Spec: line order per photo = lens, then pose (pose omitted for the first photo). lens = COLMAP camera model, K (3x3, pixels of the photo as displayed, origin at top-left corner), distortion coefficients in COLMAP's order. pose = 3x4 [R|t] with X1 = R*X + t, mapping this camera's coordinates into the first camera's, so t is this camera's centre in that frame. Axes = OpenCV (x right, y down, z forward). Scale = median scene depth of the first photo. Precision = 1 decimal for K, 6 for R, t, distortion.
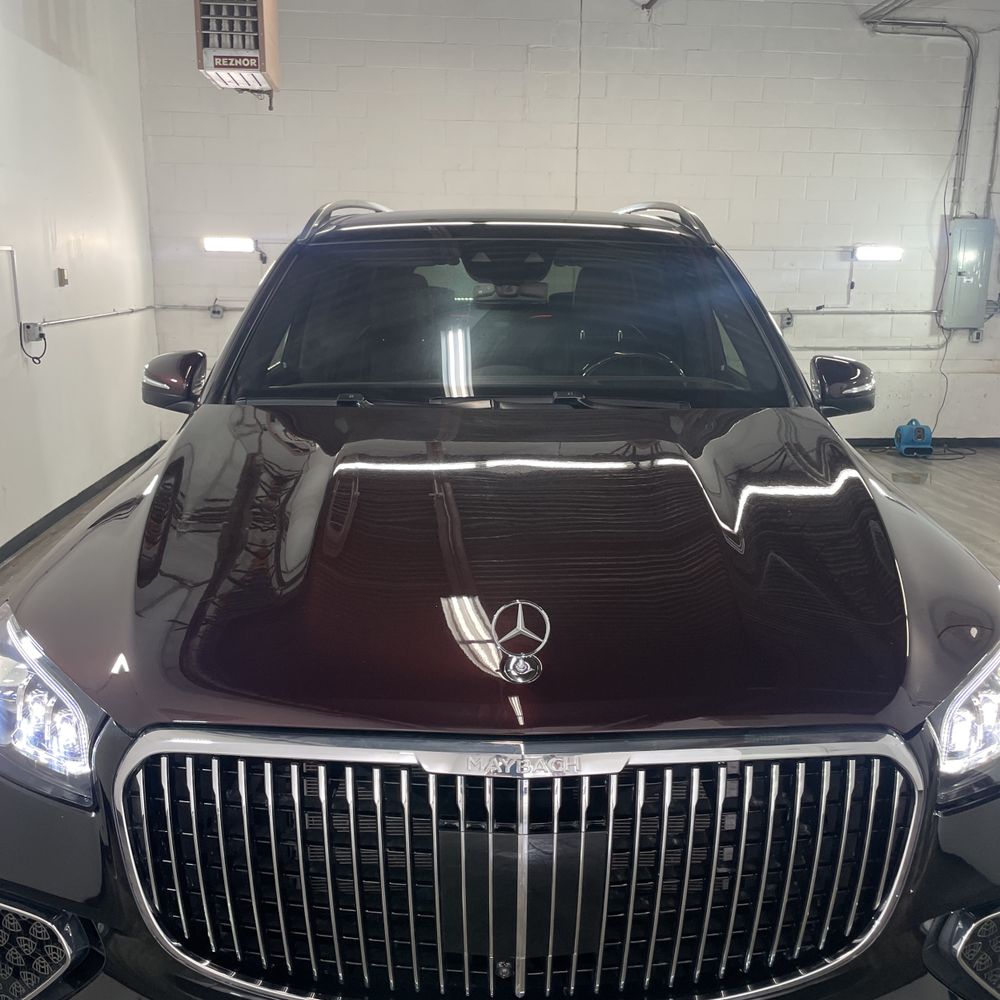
lens RADIAL K [[1024.7, 0, 500.2], [0, 1024.7, 476.2], [0, 0, 1]] dist [0.082643, -0.100352]
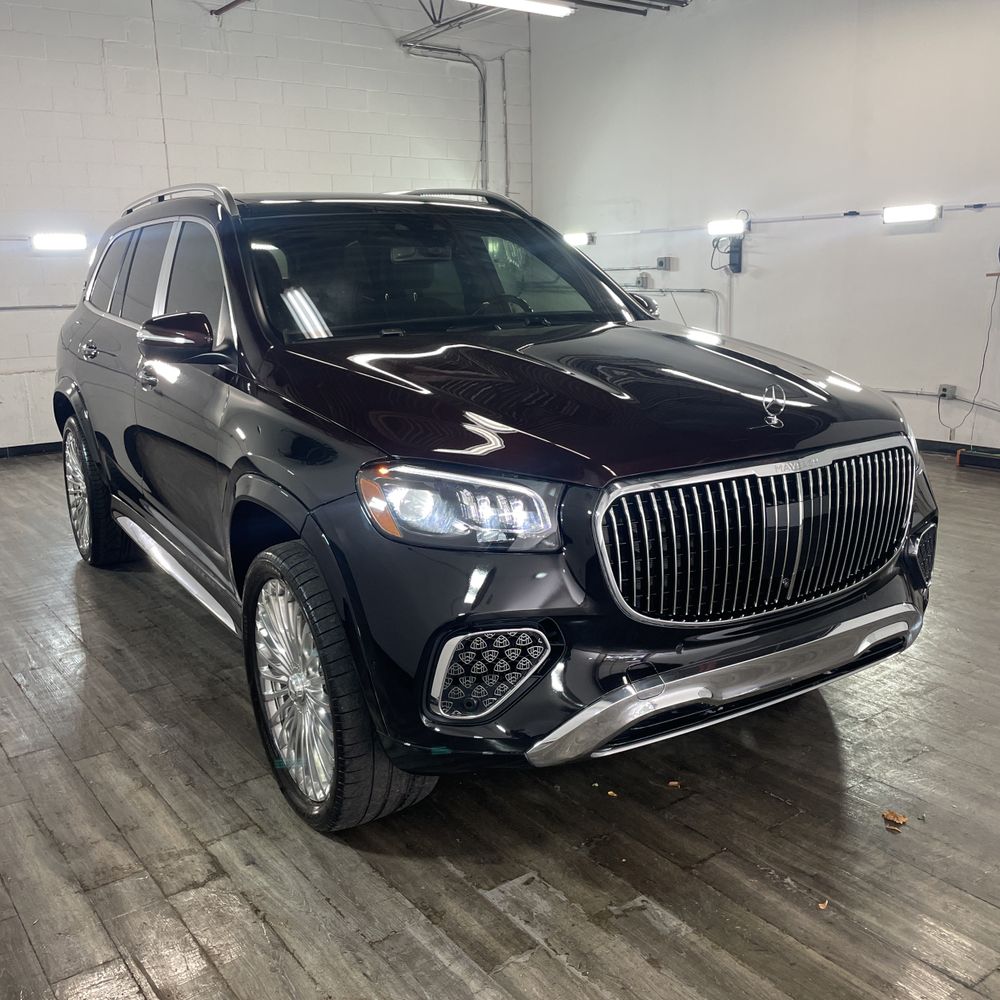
lens RADIAL K [[1014.6, 0, 500.0], [0, 1014.6, 500.0], [0, 0, 1]] dist [0.089632, -0.140918]
pose [[0.853999, -0.145504, 0.499514, -0.209314], [0.136799, 0.989113, 0.054240, 0.025749], [-0.501967, 0.022012, 0.864606, -0.049435]]
